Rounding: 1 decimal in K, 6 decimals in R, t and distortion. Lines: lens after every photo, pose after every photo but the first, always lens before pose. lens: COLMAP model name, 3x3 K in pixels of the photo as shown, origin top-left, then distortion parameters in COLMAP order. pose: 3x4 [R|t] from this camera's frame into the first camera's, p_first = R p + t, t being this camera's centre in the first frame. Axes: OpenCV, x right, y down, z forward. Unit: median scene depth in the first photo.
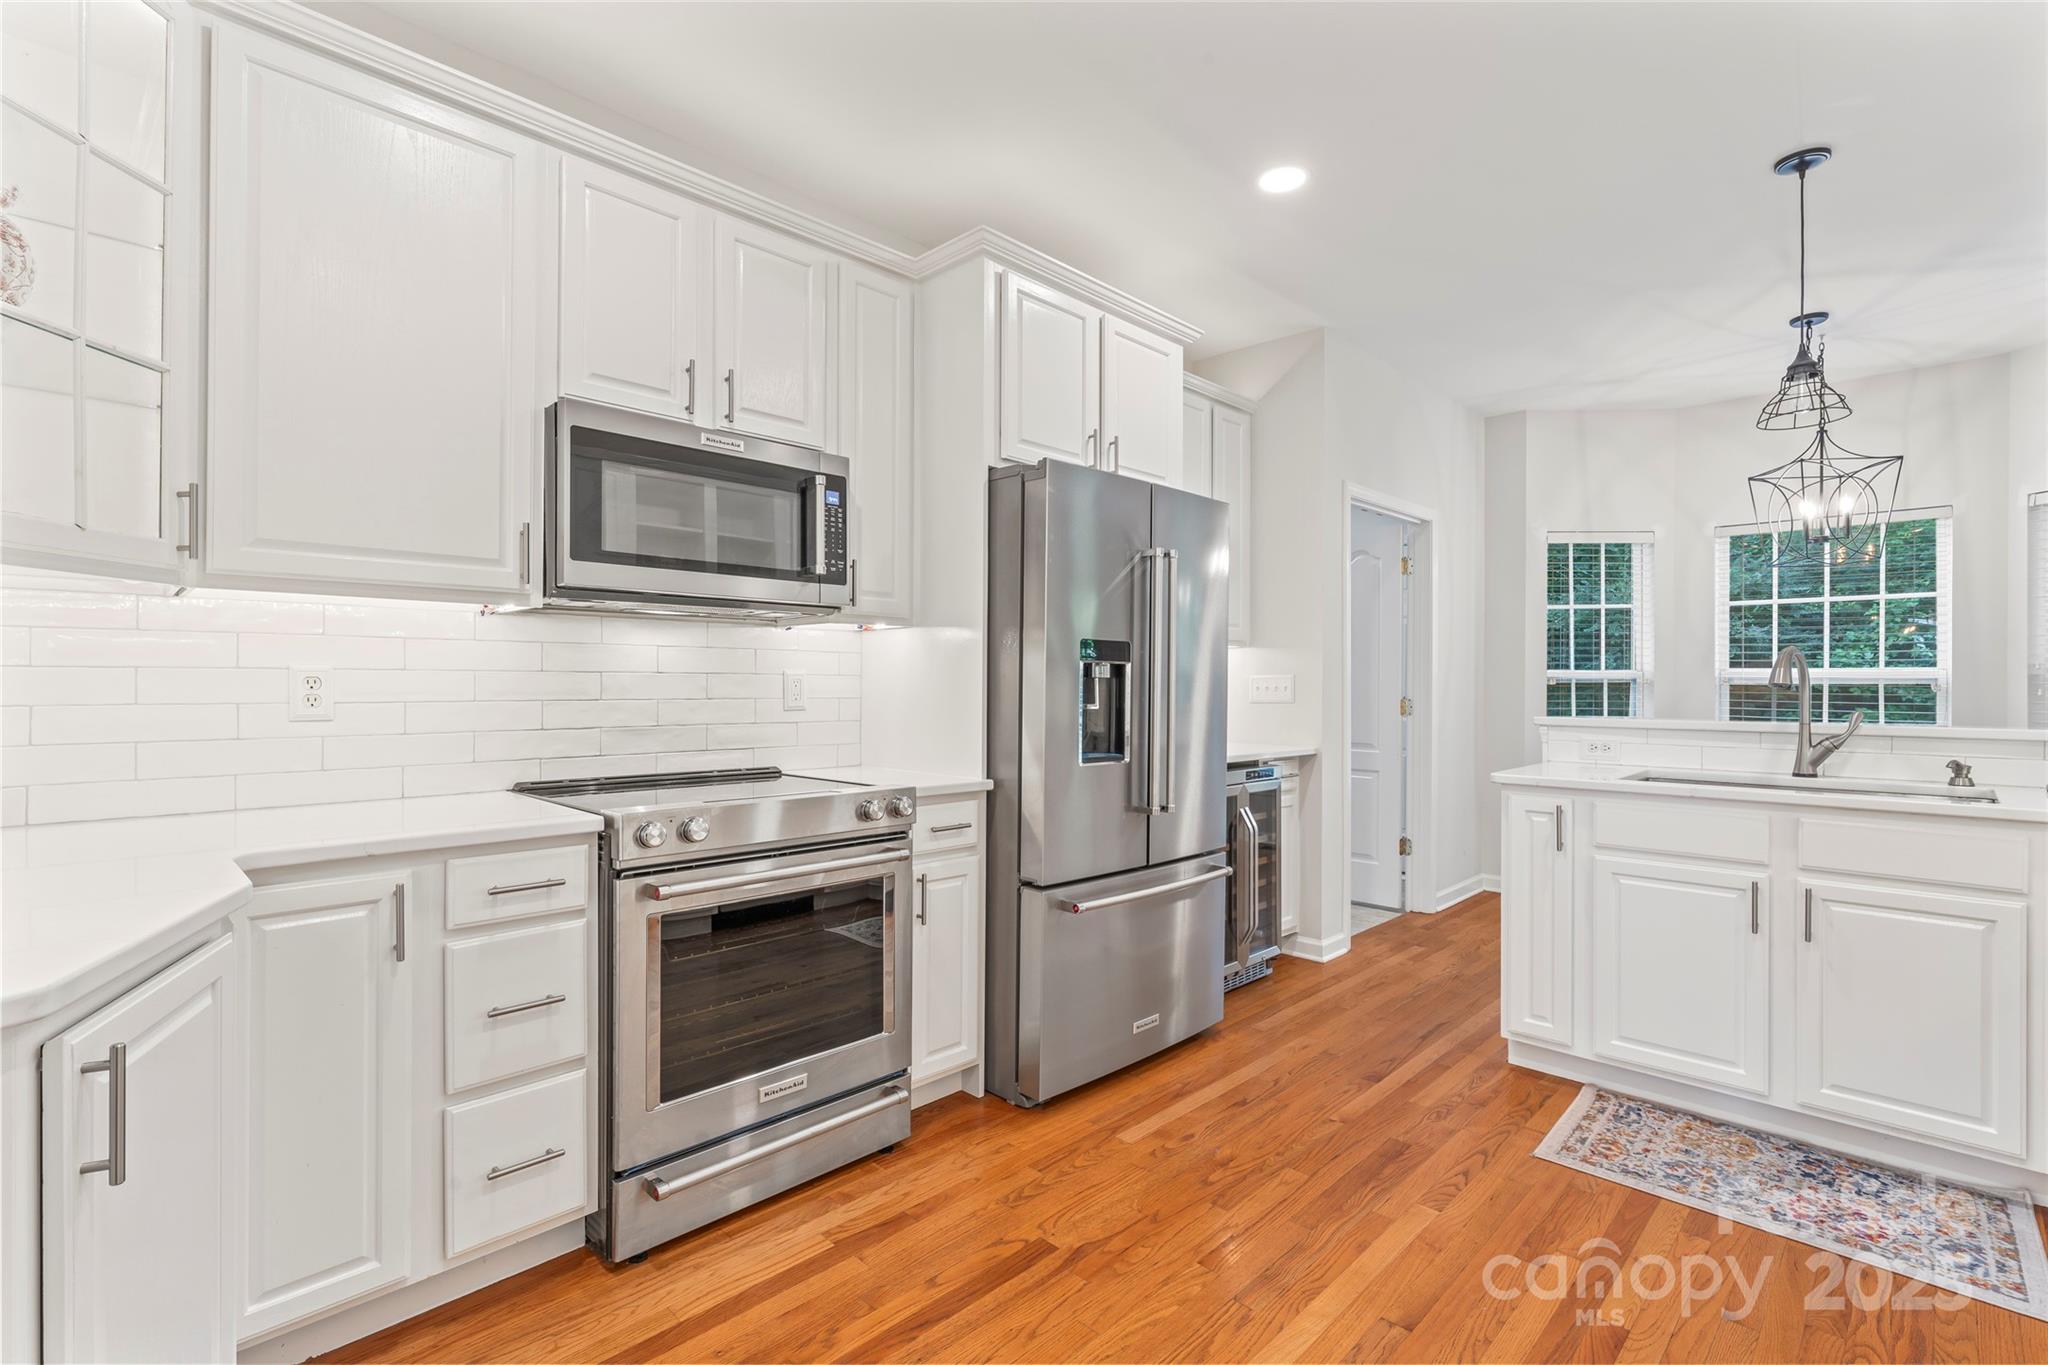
lens RADIAL K [[929.5, 0, 1021.7], [0, 929.5, 677.1], [0, 0, 1]] dist [0.000334, -0.000676]
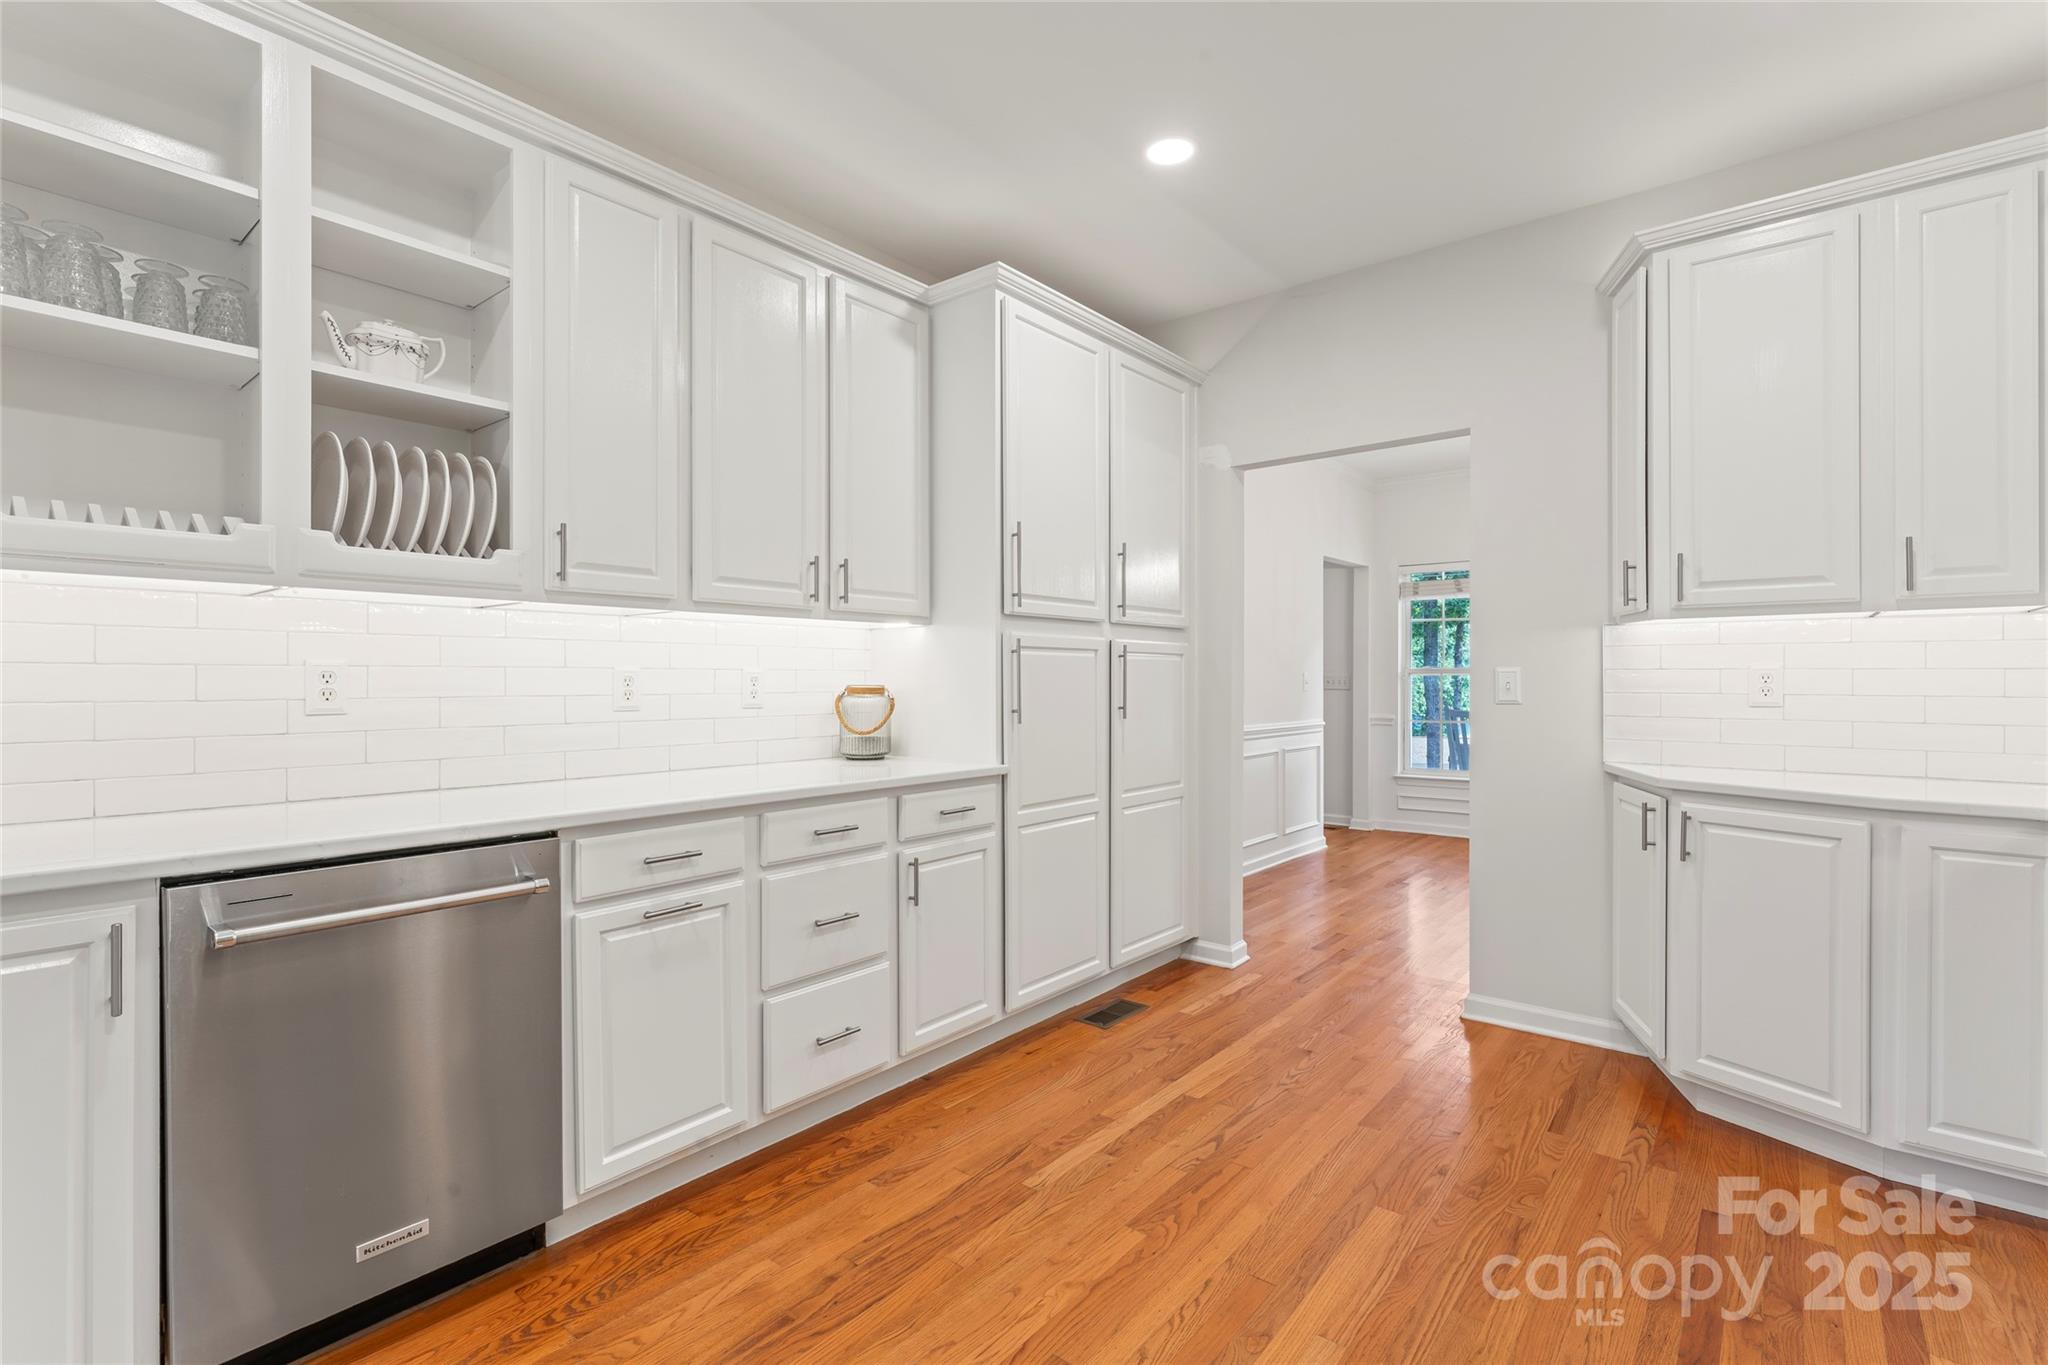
lens RADIAL K [[929.5, 0, 1021.7], [0, 929.5, 677.1], [0, 0, 1]] dist [0.000334, -0.000676]
pose [[-0.996463, -0.002864, -0.083981, 0.378067], [-0.002048, 0.999950, -0.009800, 0.009754], [0.084005, -0.009594, -0.996419, 1.138949]]
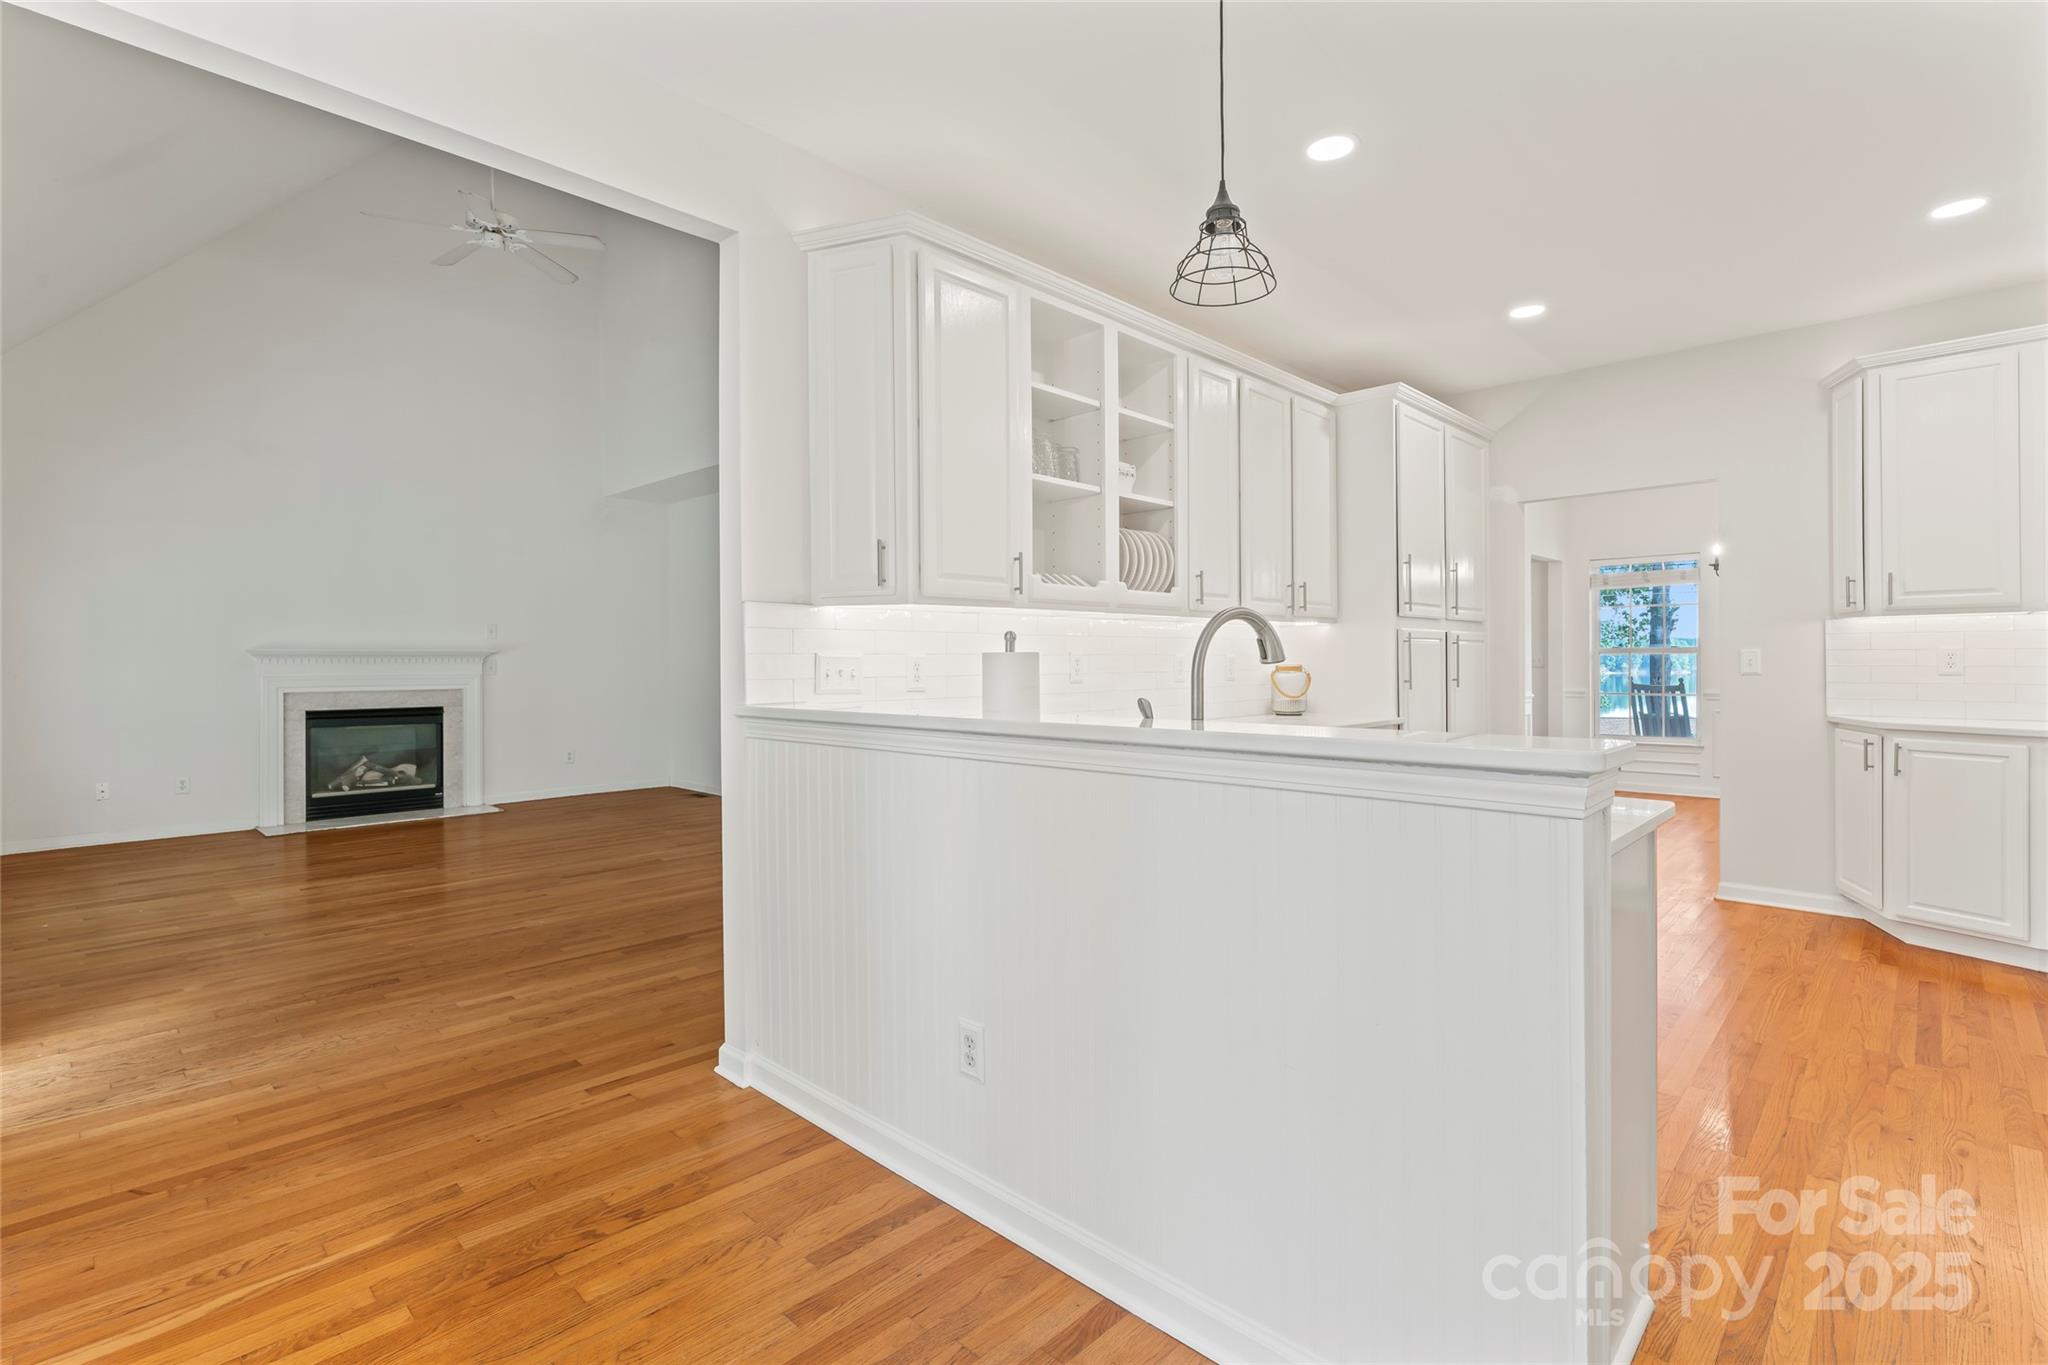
lens RADIAL K [[947.7, 0, 1022.2], [0, 947.7, 659.7], [0, 0, 1]] dist [0.002709, -0.000345]
pose [[-0.999949, 0.004303, -0.009141, 0.956207], [0.004387, 0.999948, -0.009154, 0.013312], [0.009101, -0.009193, -0.999916, 1.676993]]
